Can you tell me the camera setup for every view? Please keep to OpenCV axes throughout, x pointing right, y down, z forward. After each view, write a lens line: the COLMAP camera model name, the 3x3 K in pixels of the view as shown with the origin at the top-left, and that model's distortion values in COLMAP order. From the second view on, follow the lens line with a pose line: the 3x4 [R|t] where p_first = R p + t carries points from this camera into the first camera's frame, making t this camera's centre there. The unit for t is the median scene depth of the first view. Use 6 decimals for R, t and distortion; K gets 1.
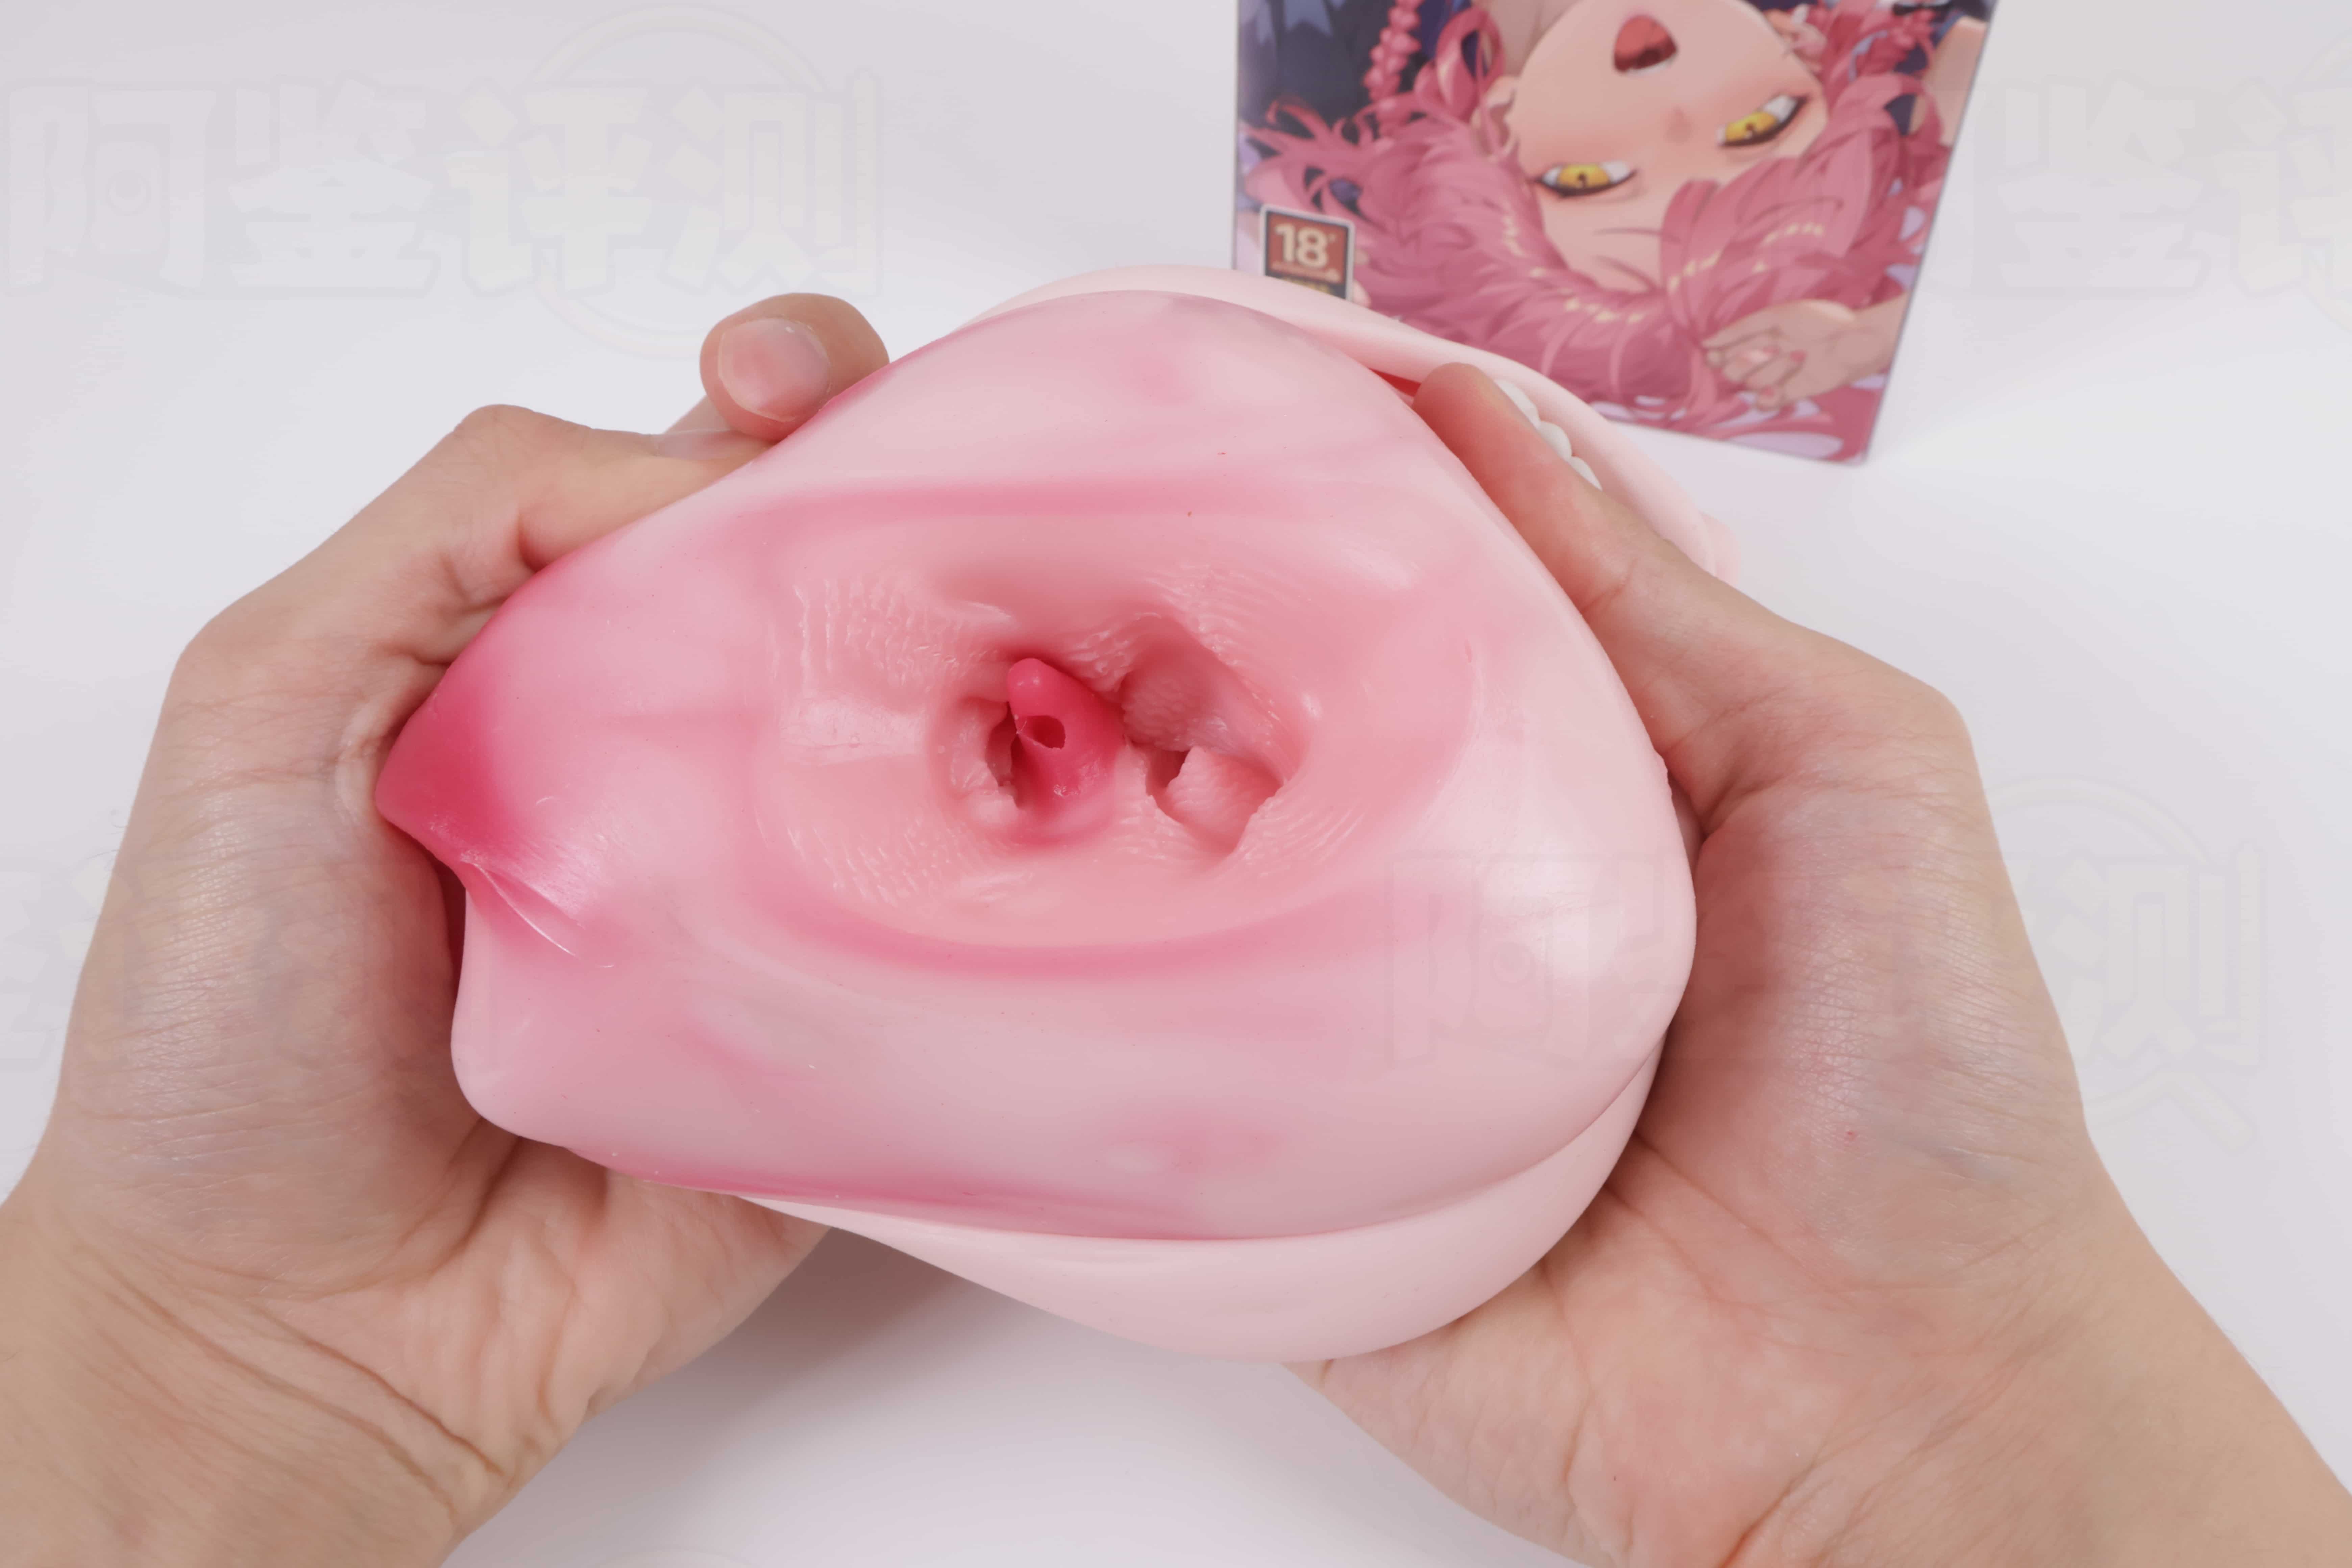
lens RADIAL K [[1979.7, 0, 1179.8], [0, 1979.7, 778.8], [0, 0, 1]] dist [-0.004593, 0.004995]
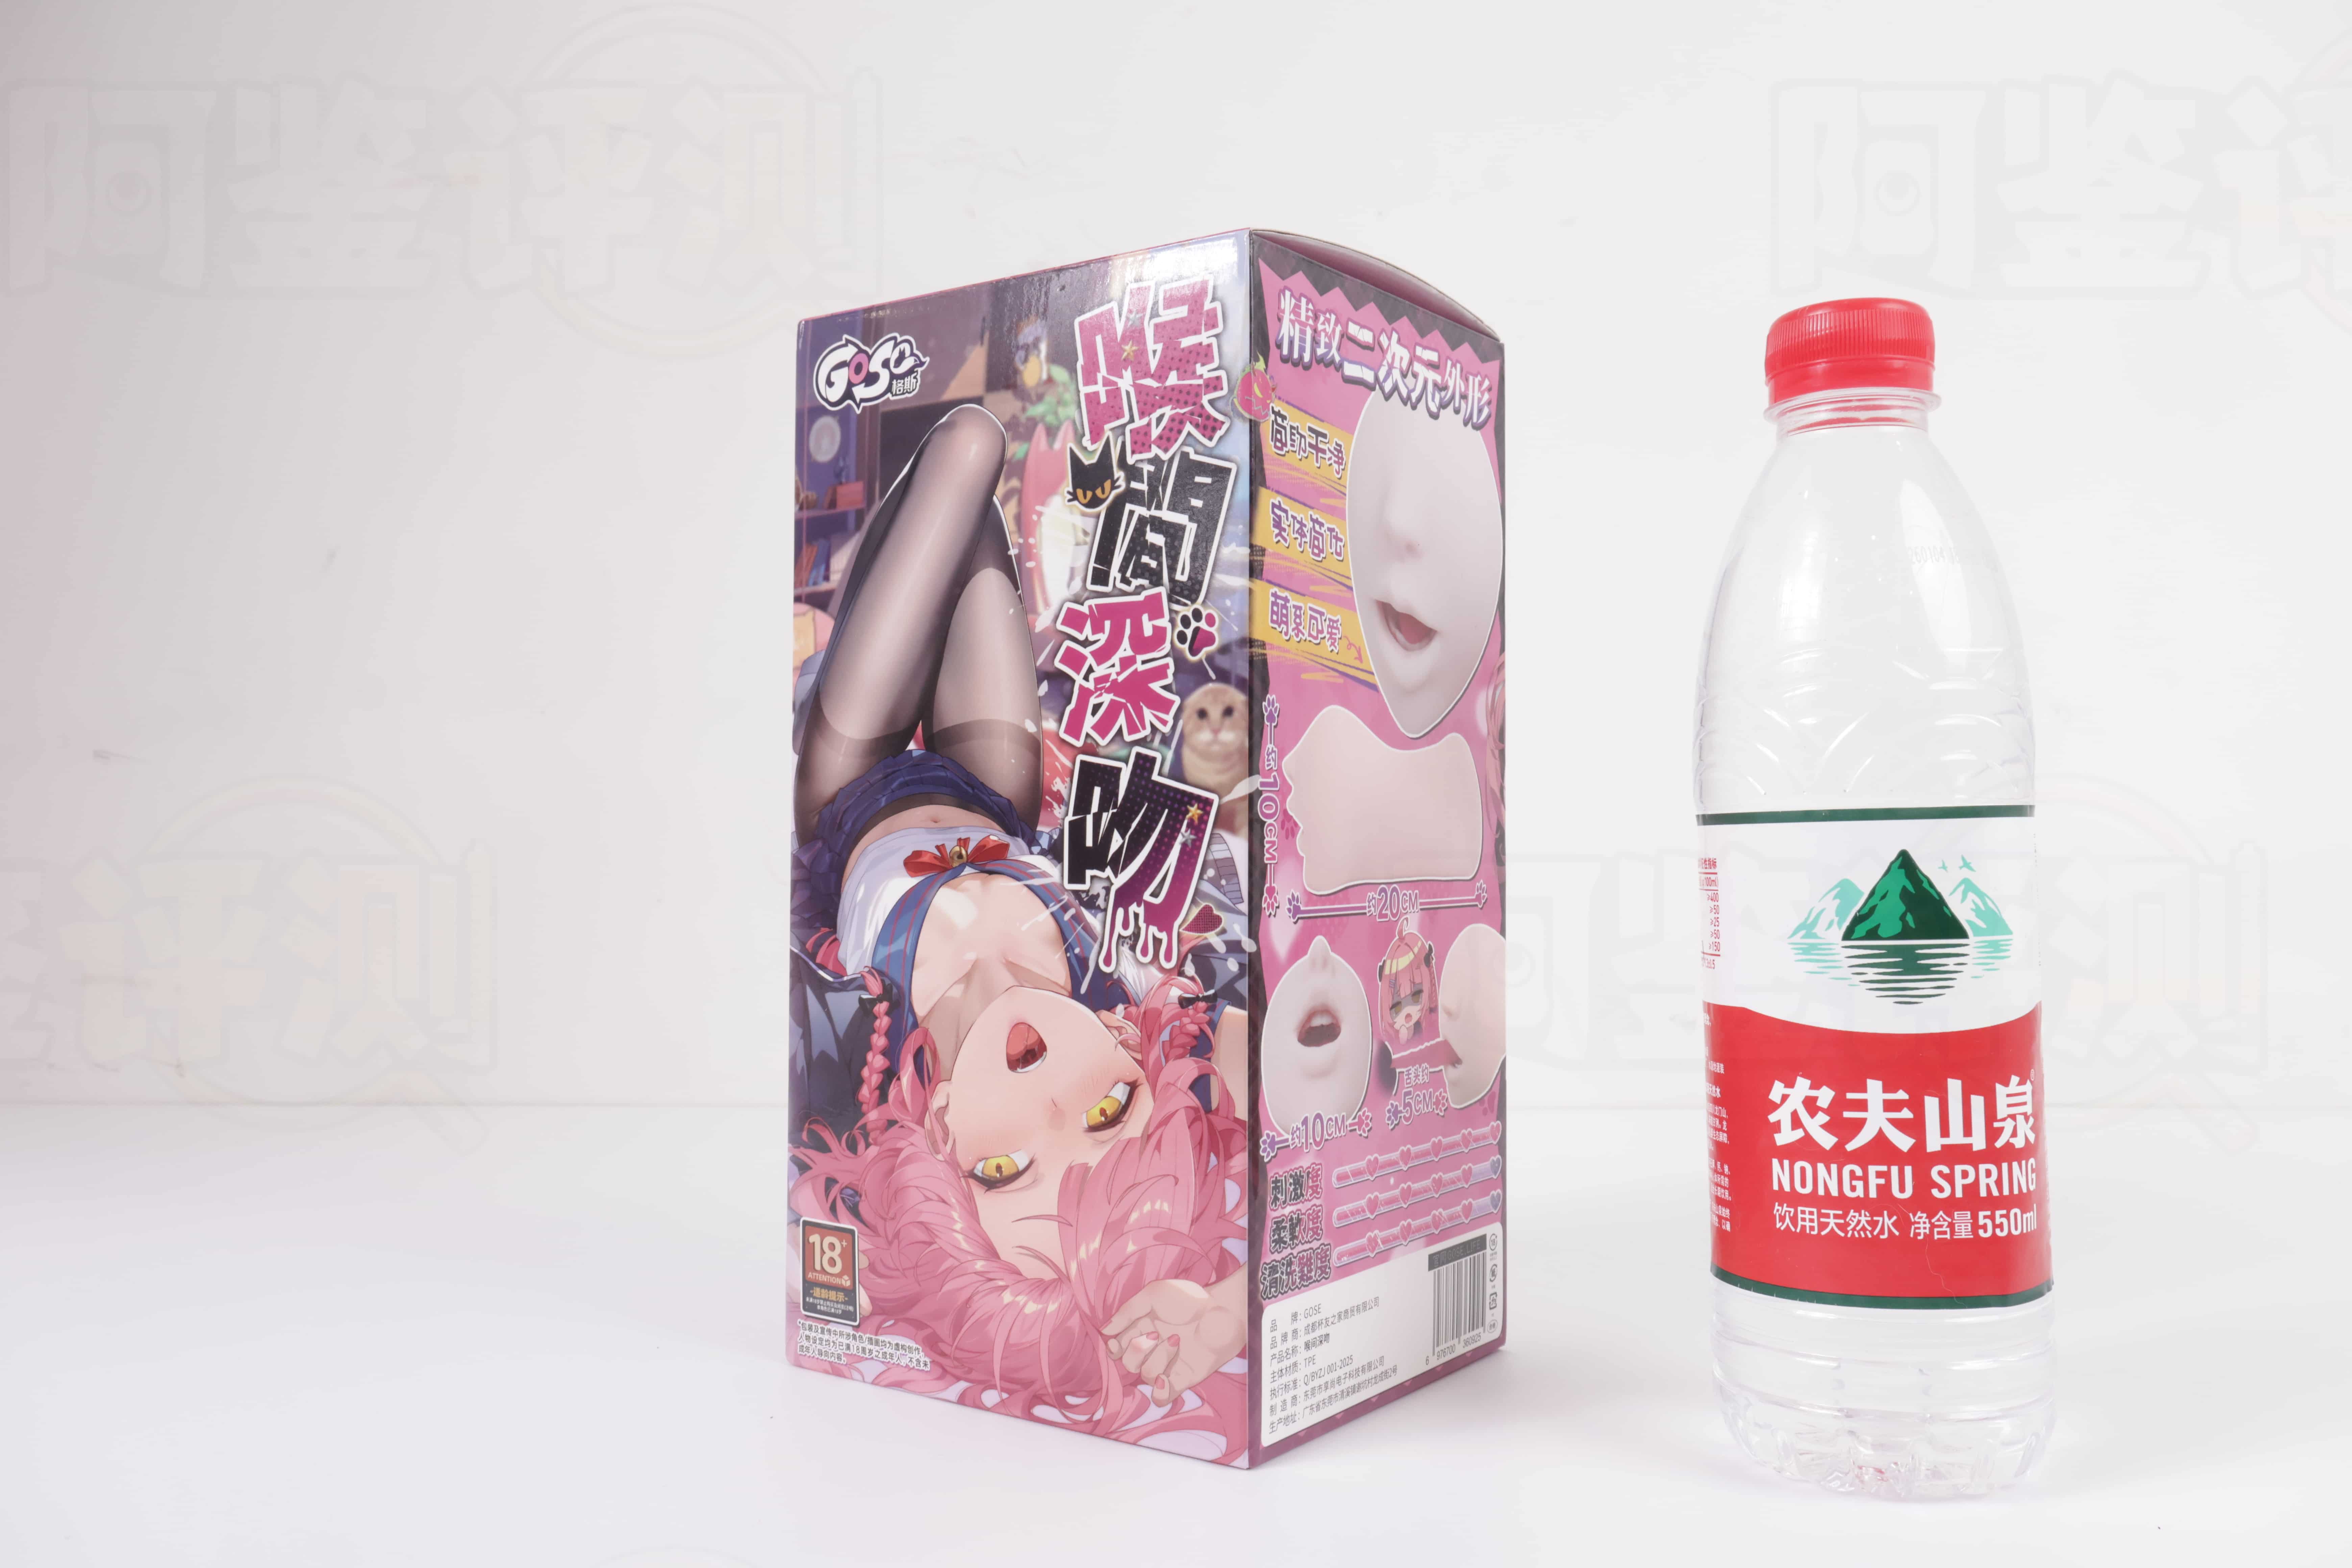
lens RADIAL K [[1979.7, 0, 1161.2], [0, 1979.7, 777.5], [0, 0, 1]] dist [-0.004593, 0.004995]
pose [[0.960447, 0.008038, -0.278346, 0.616407], [-0.210112, 0.676895, -0.705455, 0.341424], [0.182740, 0.736036, 0.651811, 0.088829]]
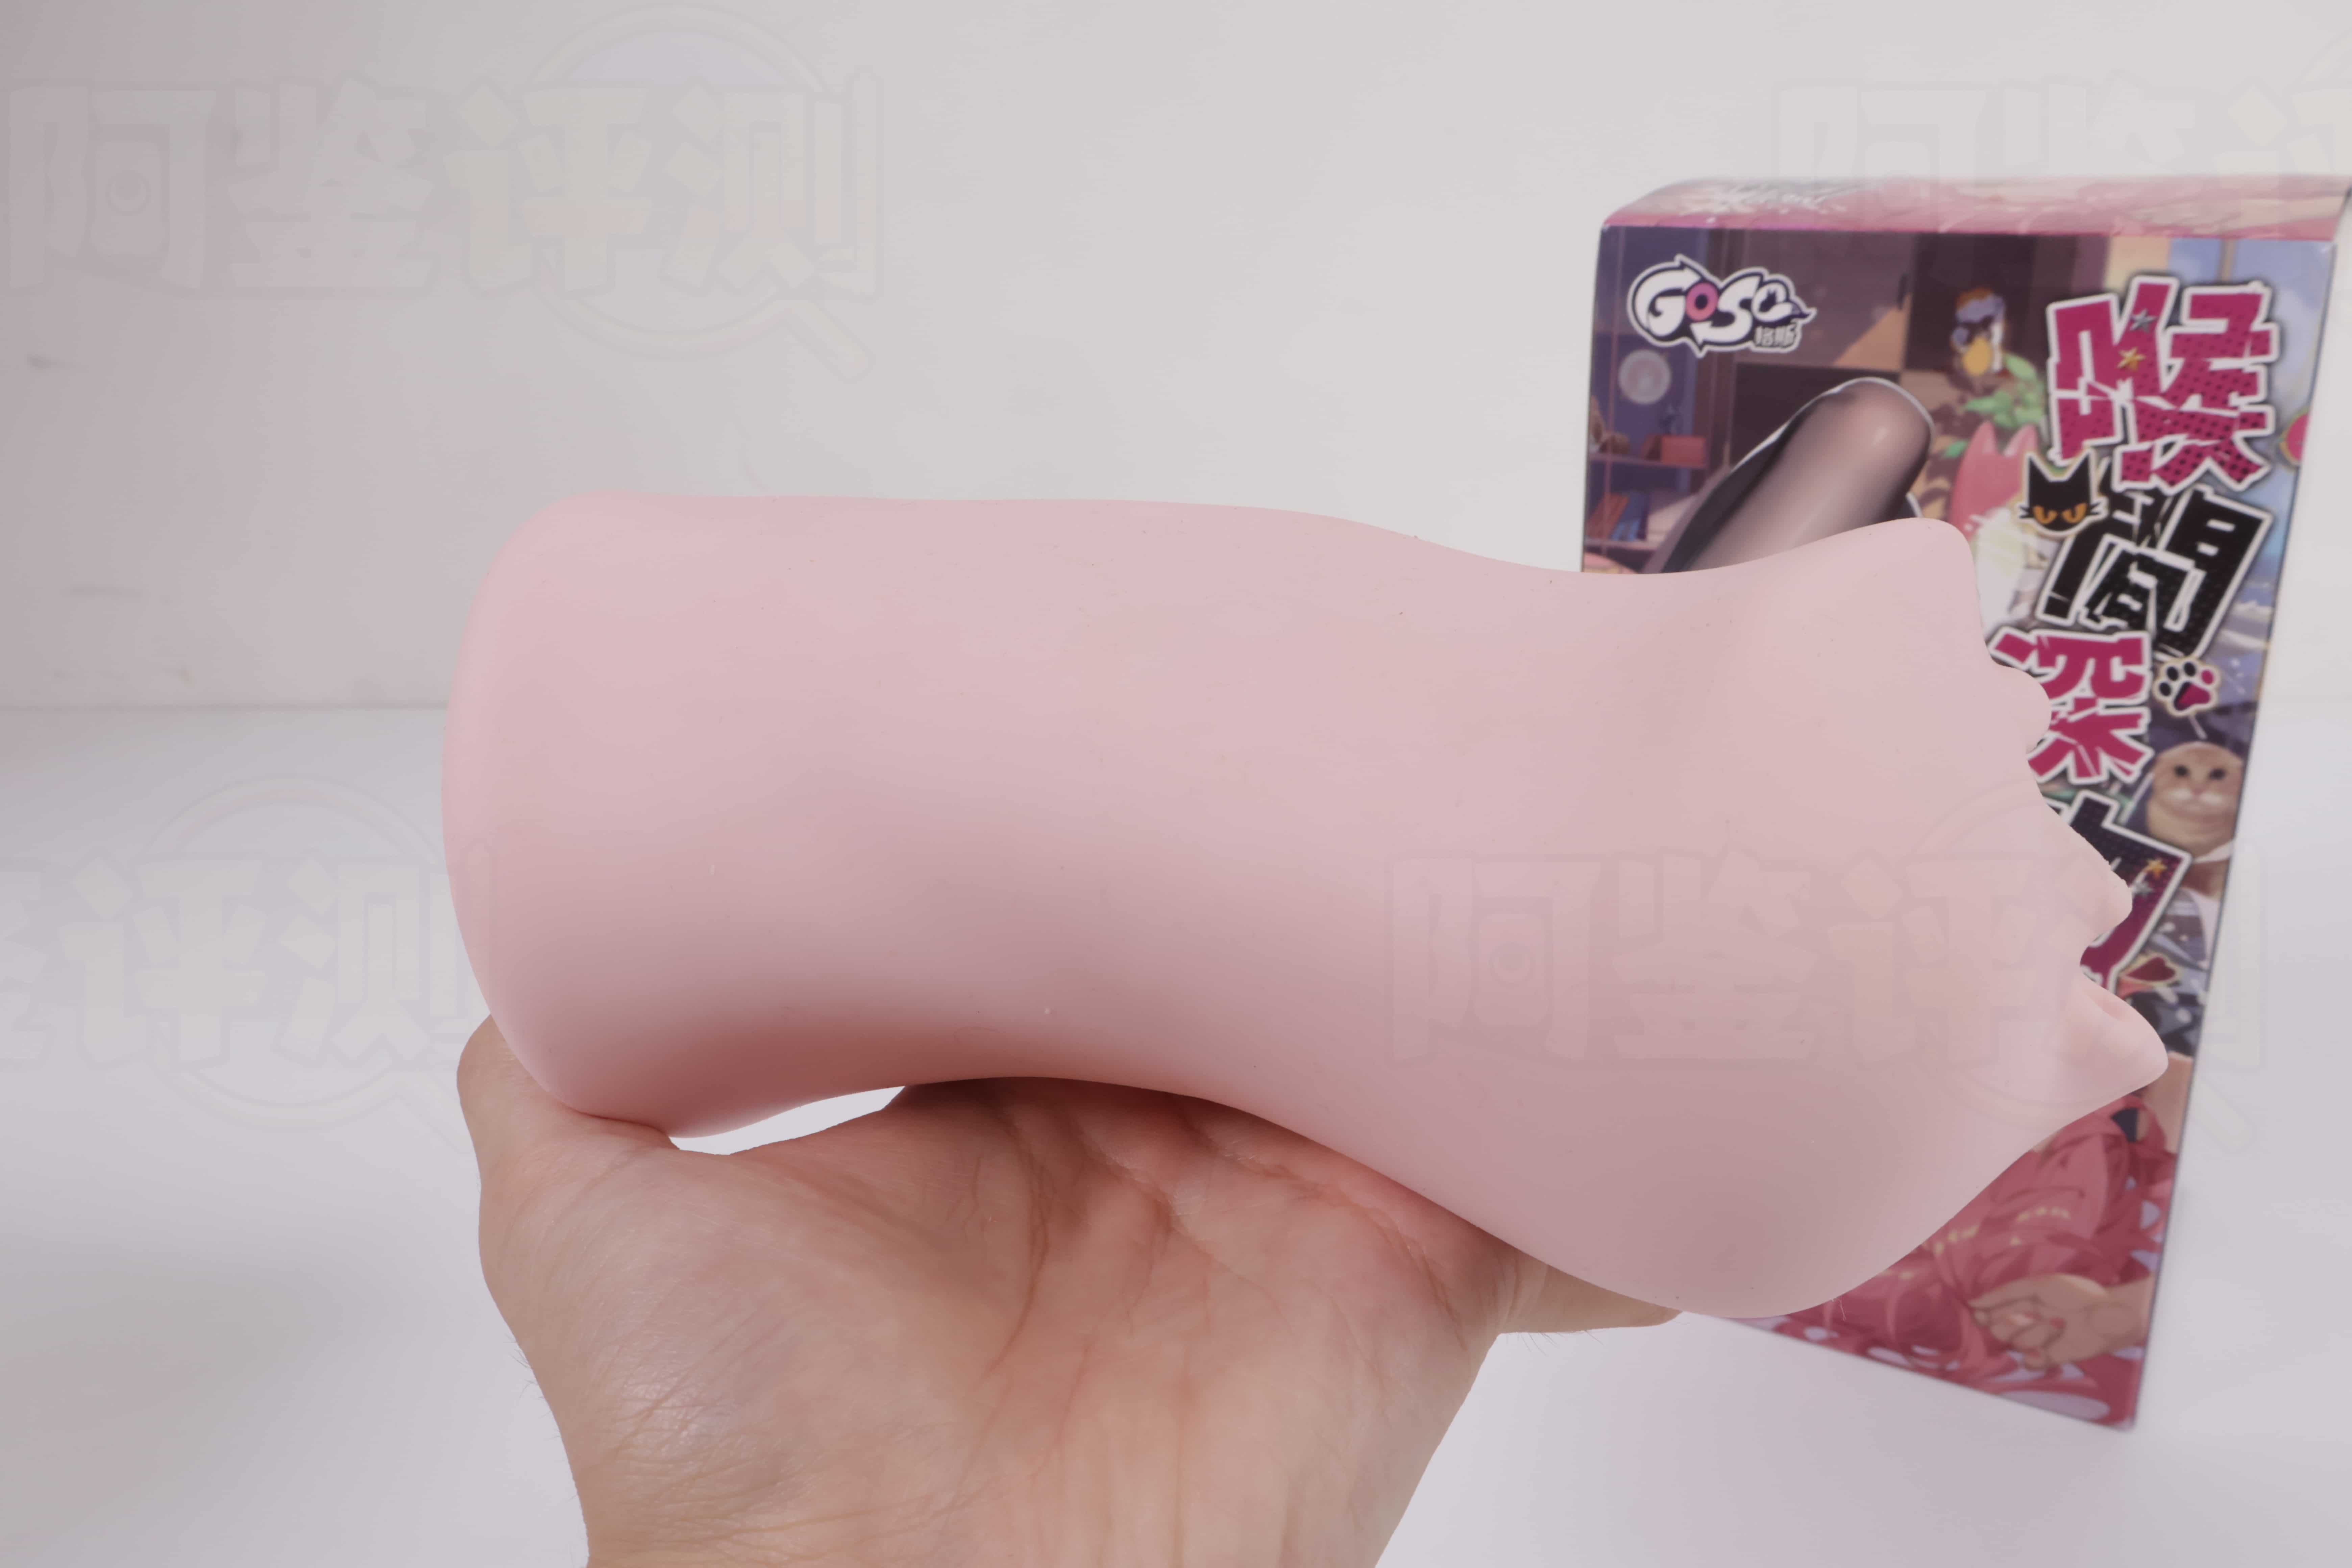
lens RADIAL K [[1979.7, 0, 1180.4], [0, 1979.7, 795.7], [0, 0, 1]] dist [-0.004593, 0.004995]
pose [[0.982786, 0.051151, -0.177525, 0.007378], [-0.121508, 0.902795, -0.412549, 0.040652], [0.139166, 0.427018, 0.893470, -0.204006]]
